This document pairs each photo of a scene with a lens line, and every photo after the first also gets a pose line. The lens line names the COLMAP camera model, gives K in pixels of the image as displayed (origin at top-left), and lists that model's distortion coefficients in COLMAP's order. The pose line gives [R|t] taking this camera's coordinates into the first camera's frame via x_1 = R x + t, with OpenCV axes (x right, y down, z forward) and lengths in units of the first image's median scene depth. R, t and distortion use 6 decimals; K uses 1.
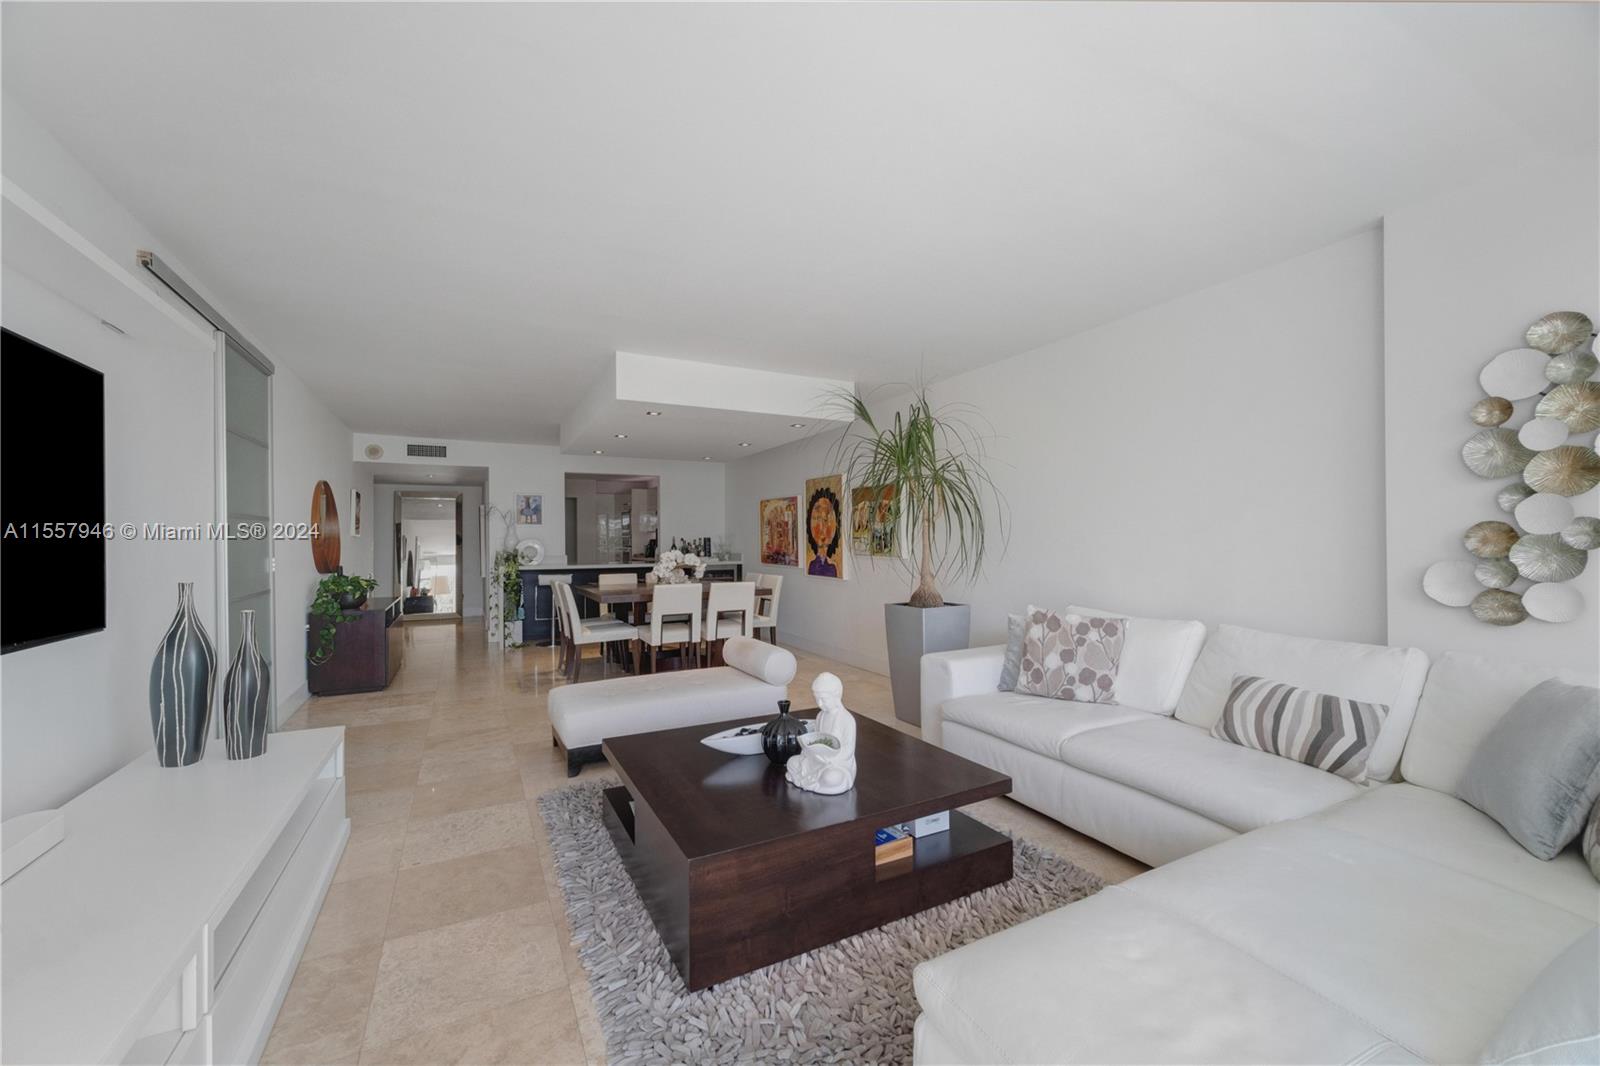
lens RADIAL K [[652.0, 0, 794.1], [0, 652.0, 546.6], [0, 0, 1]] dist [-0.011471, 0.002520]
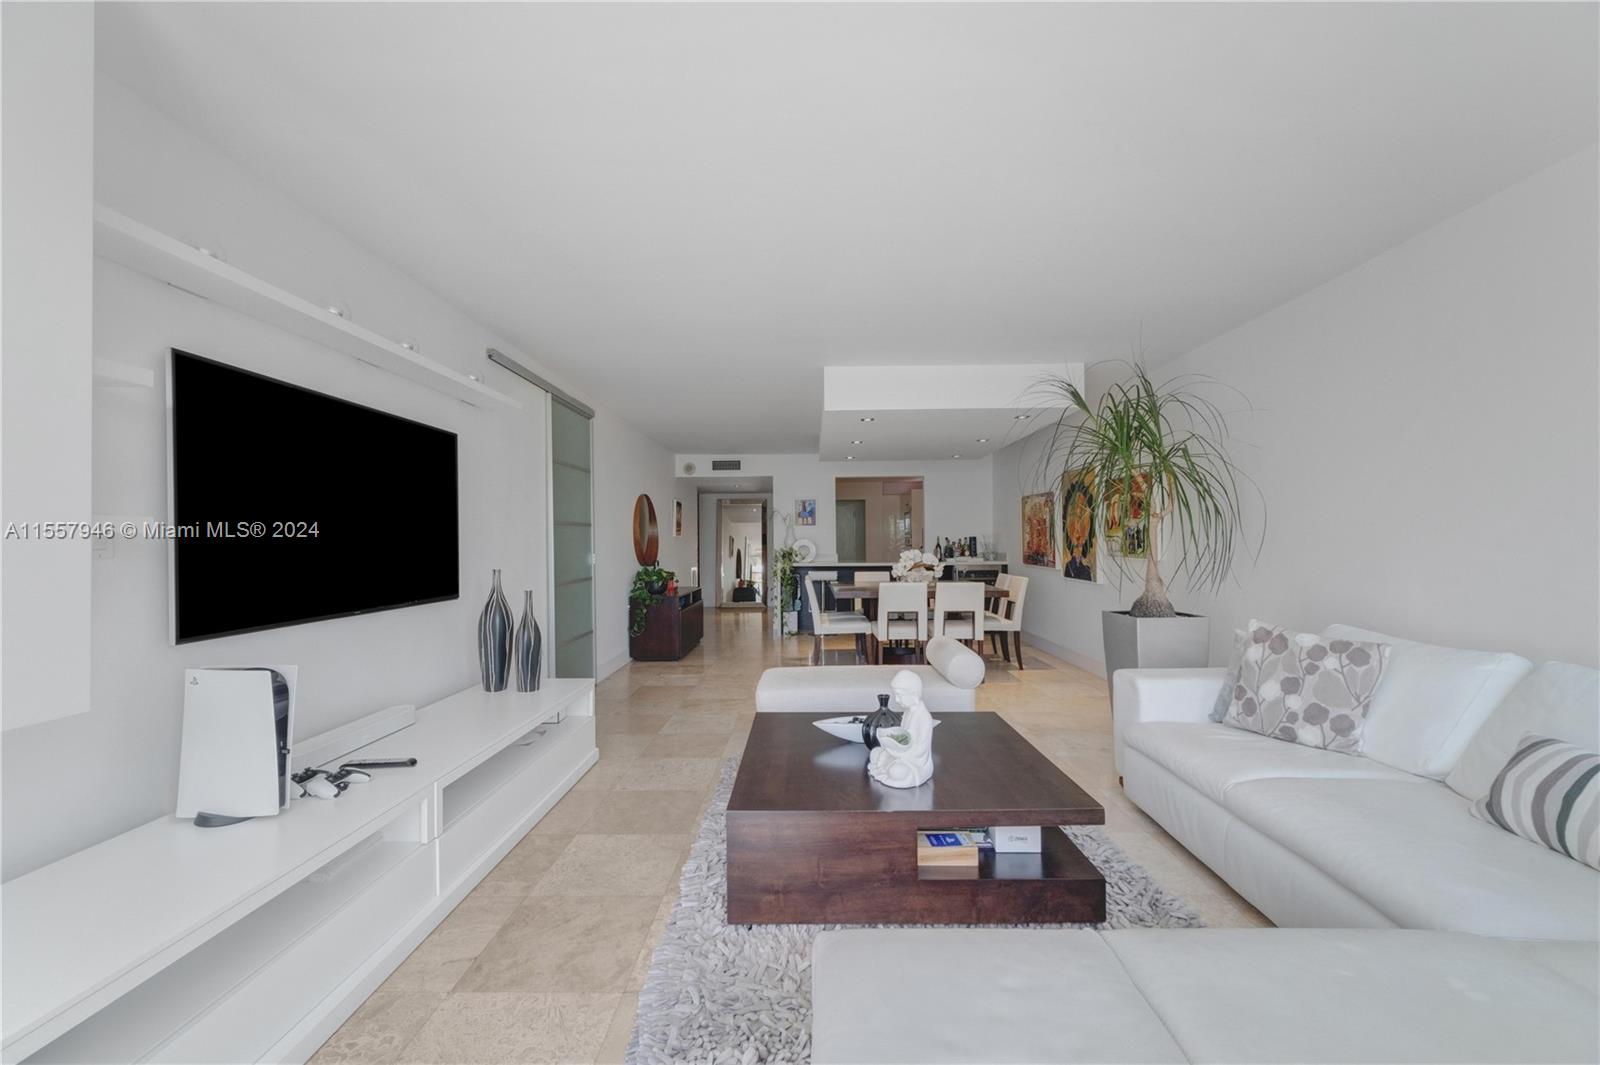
lens RADIAL K [[652.0, 0, 776.8], [0, 652.0, 550.4], [0, 0, 1]] dist [-0.011471, 0.002520]
pose [[0.869744, 0.005274, -0.493474, 0.200690], [-0.001903, 0.999971, 0.007334, -0.000384], [0.493499, -0.005440, 0.869729, 0.008029]]
